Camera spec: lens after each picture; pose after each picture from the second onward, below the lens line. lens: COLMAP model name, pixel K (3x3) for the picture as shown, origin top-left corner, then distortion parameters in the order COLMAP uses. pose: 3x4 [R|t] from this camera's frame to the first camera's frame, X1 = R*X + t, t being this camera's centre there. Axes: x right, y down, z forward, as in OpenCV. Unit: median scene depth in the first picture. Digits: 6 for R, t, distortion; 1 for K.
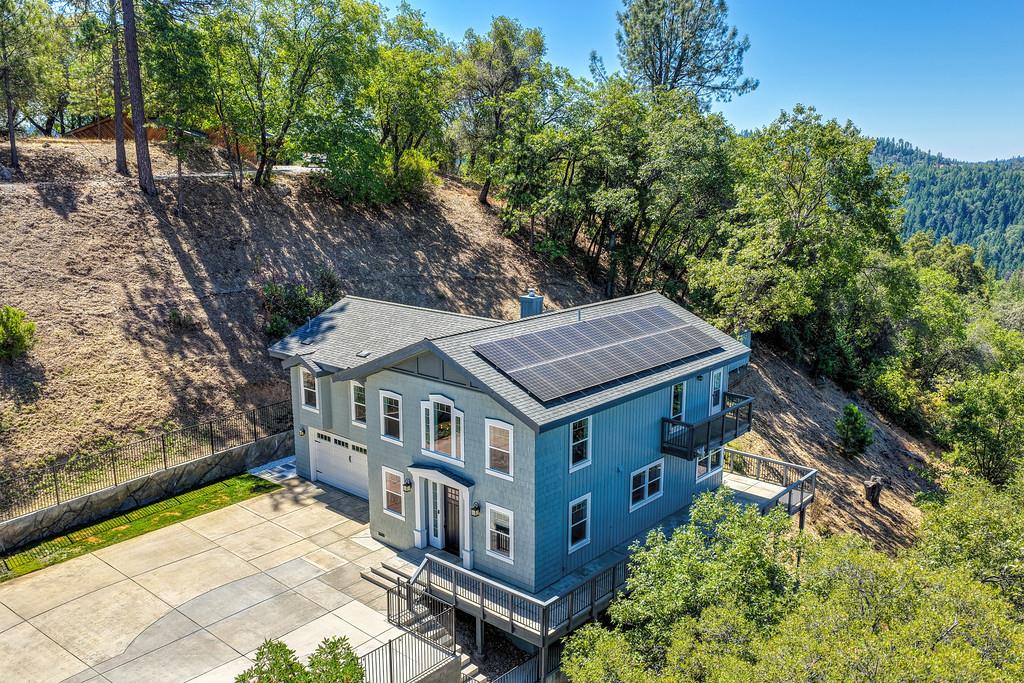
lens RADIAL K [[851.8, 0, 515.7], [0, 851.8, 342.7], [0, 0, 1]] dist [-0.018337, 0.045847]
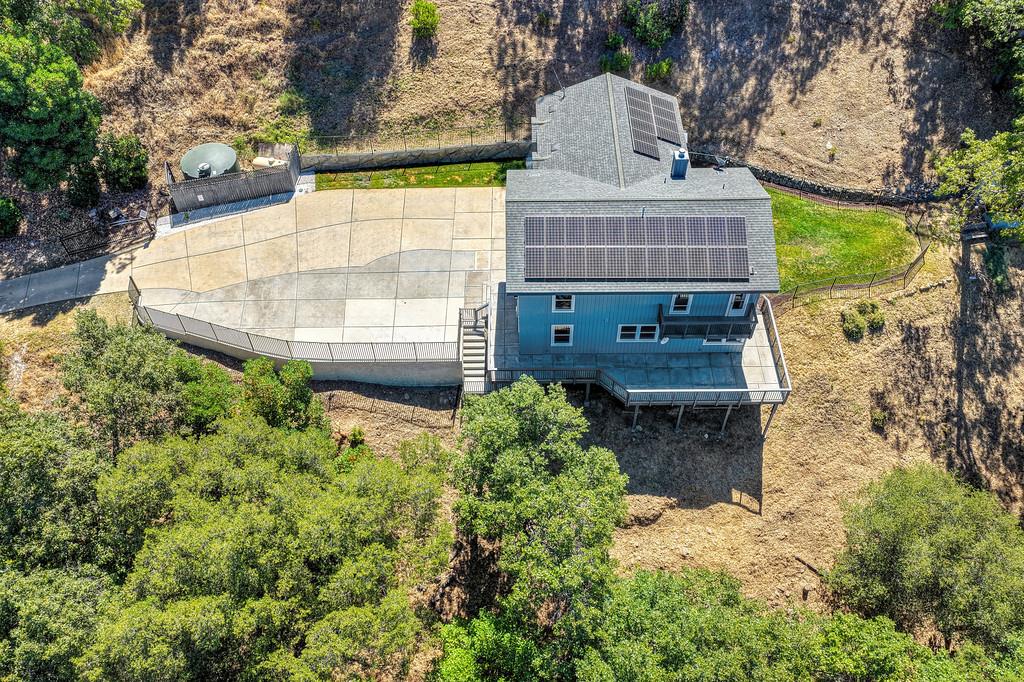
lens RADIAL K [[851.8, 0, 515.7], [0, 851.8, 342.2], [0, 0, 1]] dist [-0.018337, 0.045847]
pose [[0.666312, 0.574910, -0.474875, 0.592831], [-0.154329, 0.729376, 0.666478, -0.632779], [0.729527, -0.370796, 0.574718, -0.005705]]
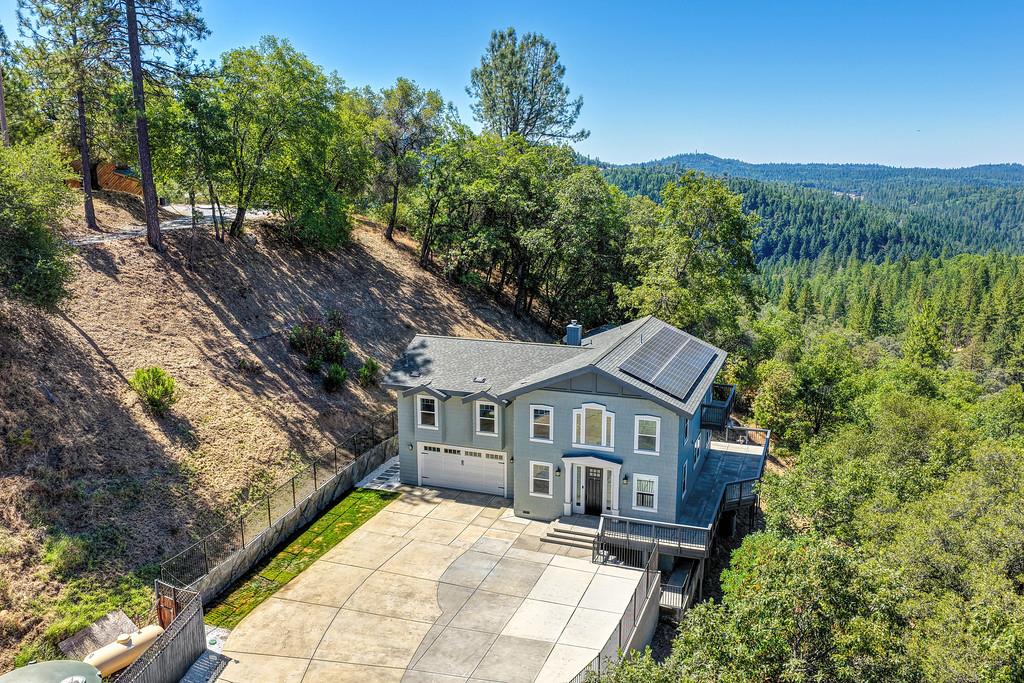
lens RADIAL K [[851.8, 0, 515.7], [0, 851.8, 342.7], [0, 0, 1]] dist [-0.018337, 0.045847]
pose [[0.933718, -0.075747, 0.349903, -0.524332], [0.076815, 0.996986, 0.010847, -0.048140], [-0.349671, 0.016750, 0.936723, -0.216005]]
